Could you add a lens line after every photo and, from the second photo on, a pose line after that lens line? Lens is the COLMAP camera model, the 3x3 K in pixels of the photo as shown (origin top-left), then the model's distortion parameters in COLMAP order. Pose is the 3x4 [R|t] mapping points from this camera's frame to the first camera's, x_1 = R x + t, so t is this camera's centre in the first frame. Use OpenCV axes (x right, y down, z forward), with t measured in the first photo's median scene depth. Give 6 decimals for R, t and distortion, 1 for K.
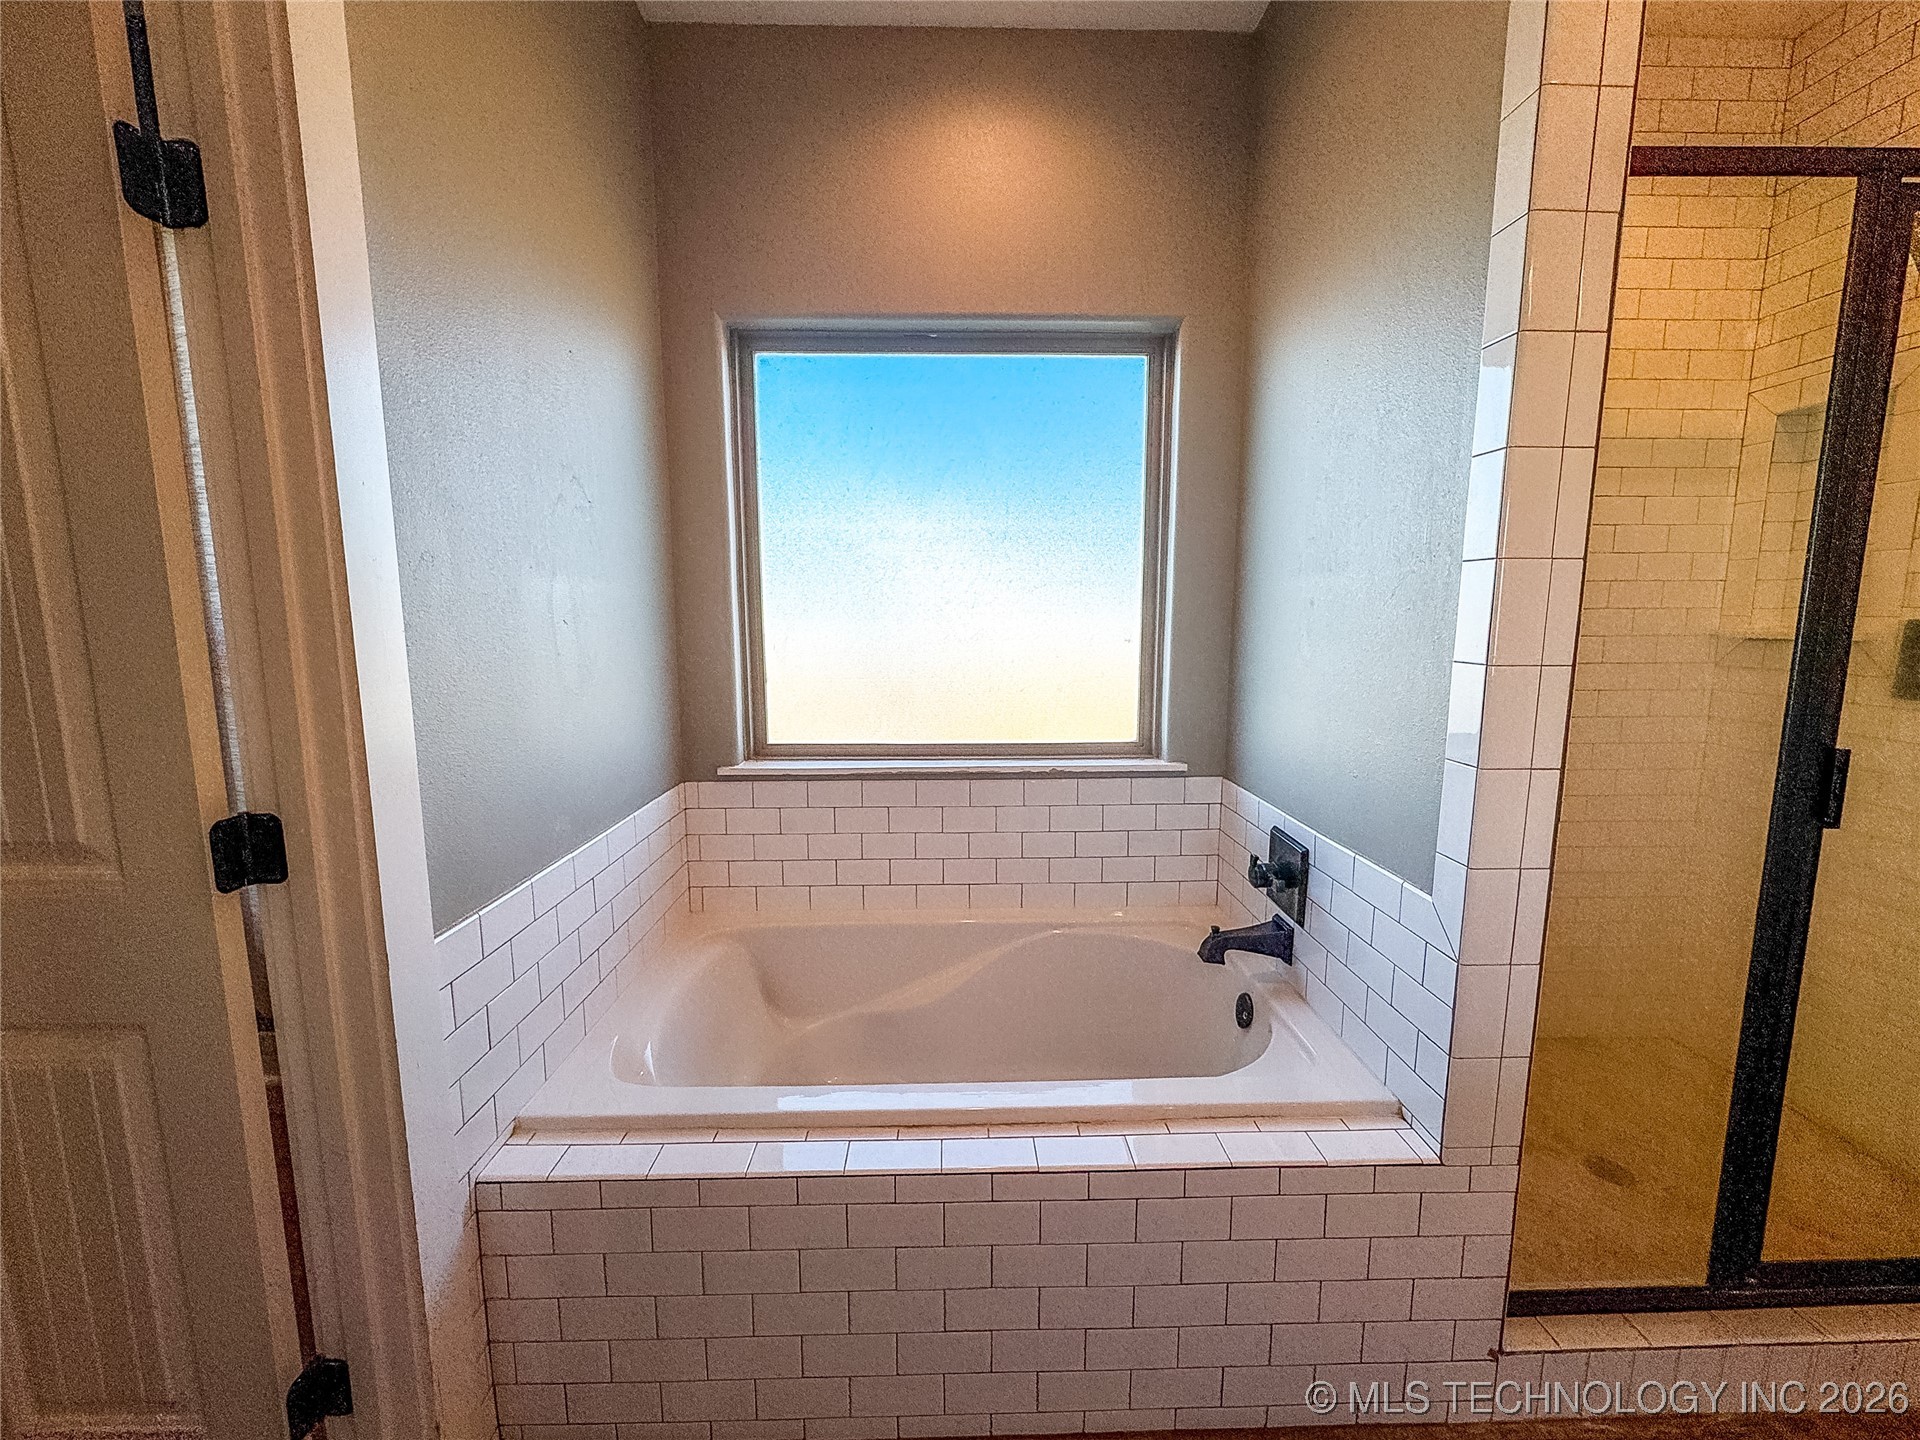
lens RADIAL K [[775.4, 0, 960.0], [0, 775.4, 720.0], [0, 0, 1]] dist [-0.000896, 0.000045]
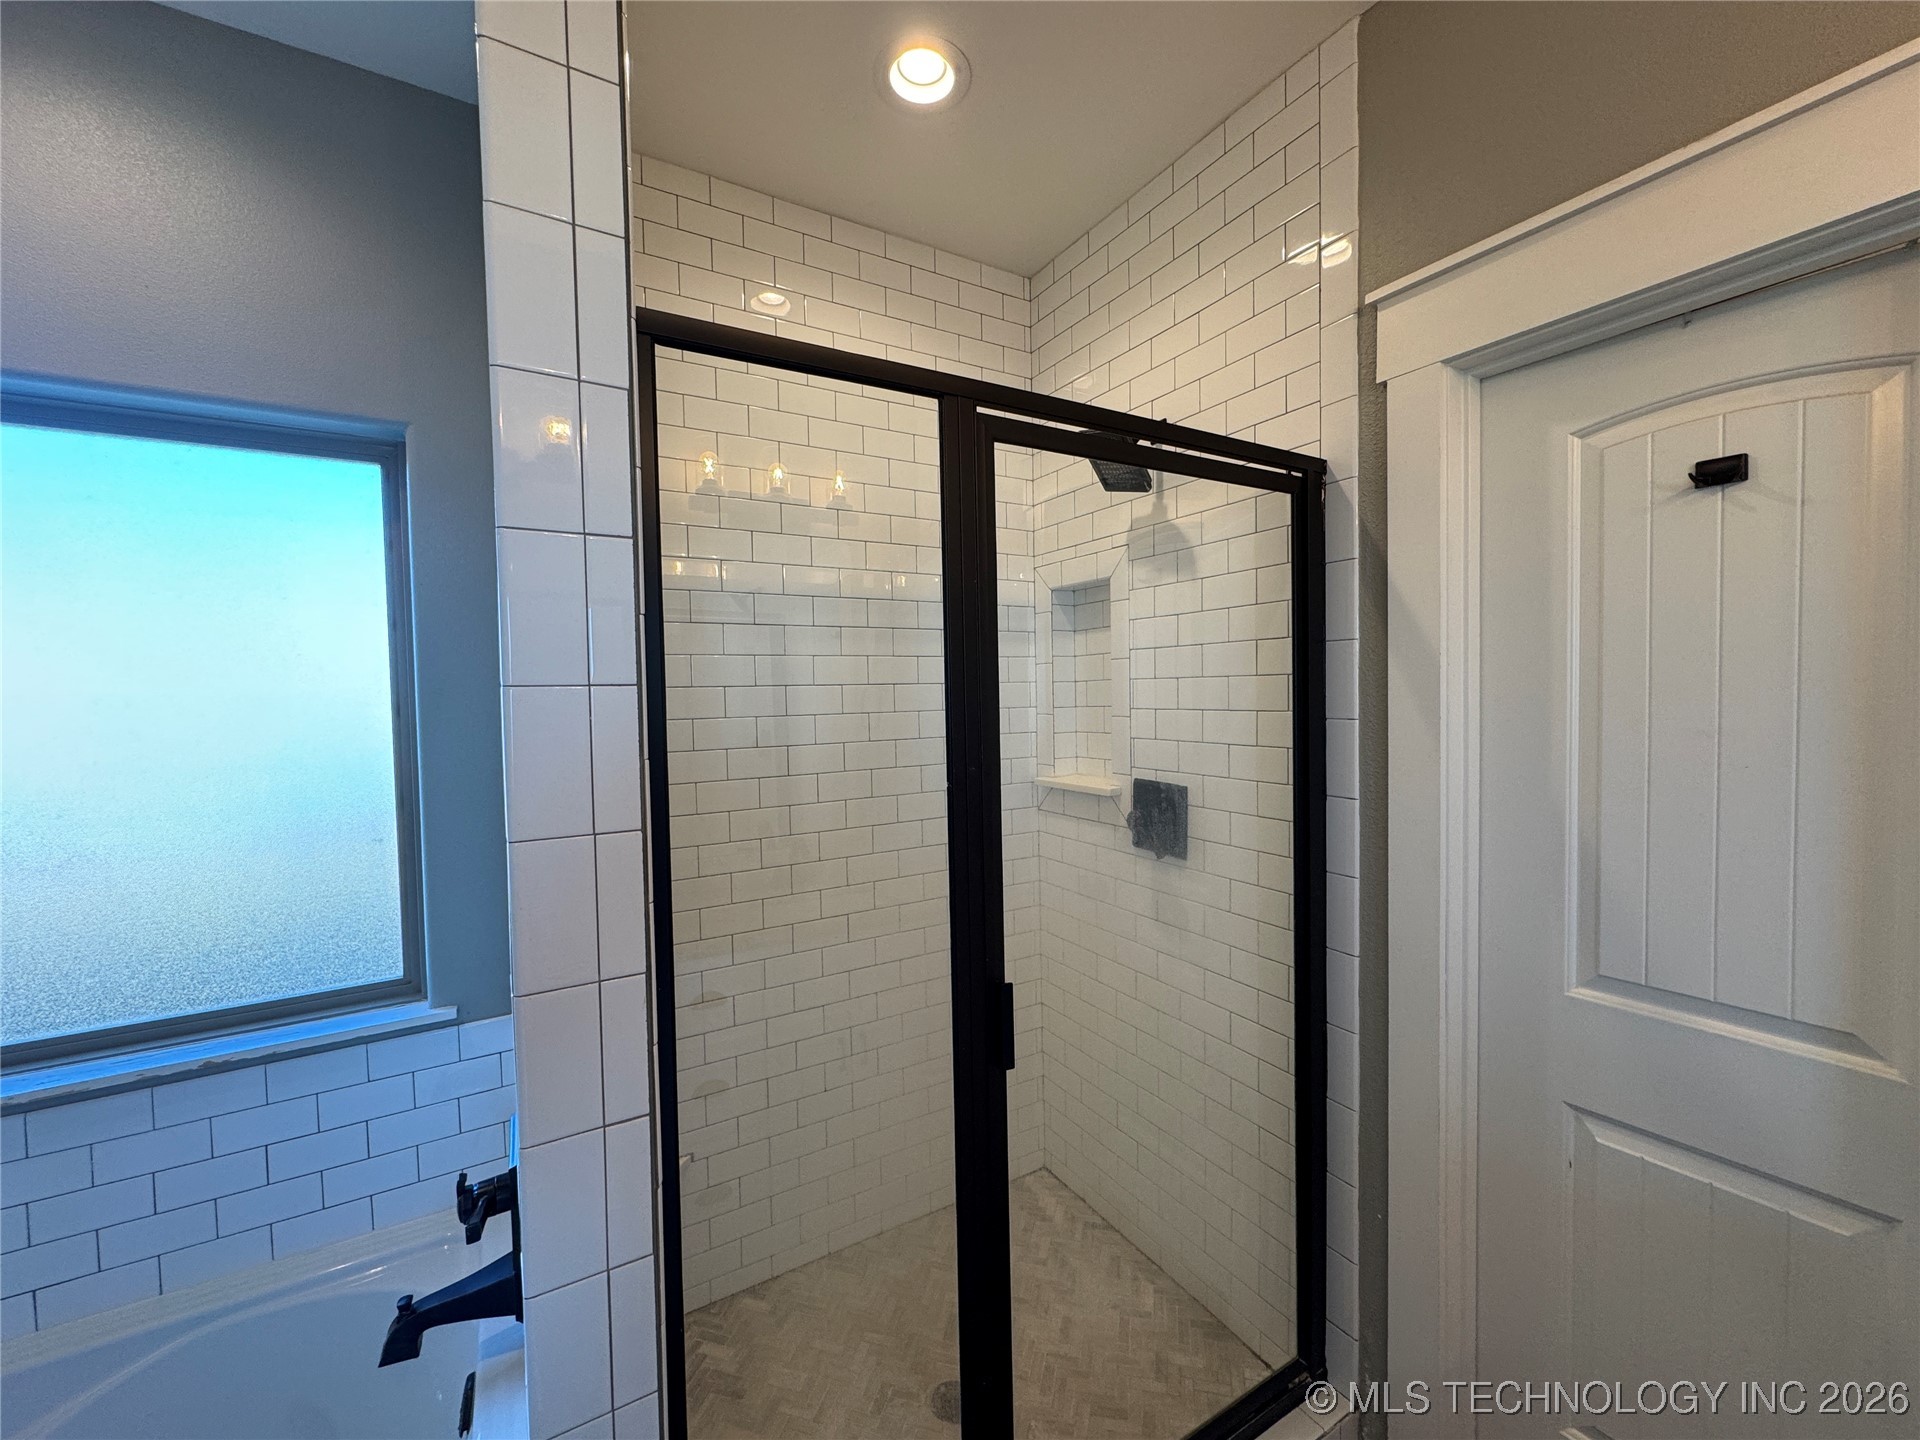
lens RADIAL K [[758.7, 0, 960.0], [0, 758.7, 720.0], [0, 0, 1]] dist [-0.000903, 0.000033]
pose [[0.873012, -0.033932, 0.486517, 0.392418], [0.083182, 0.993319, -0.079984, -0.126601], [-0.480552, 0.110296, 0.870002, 0.118108]]
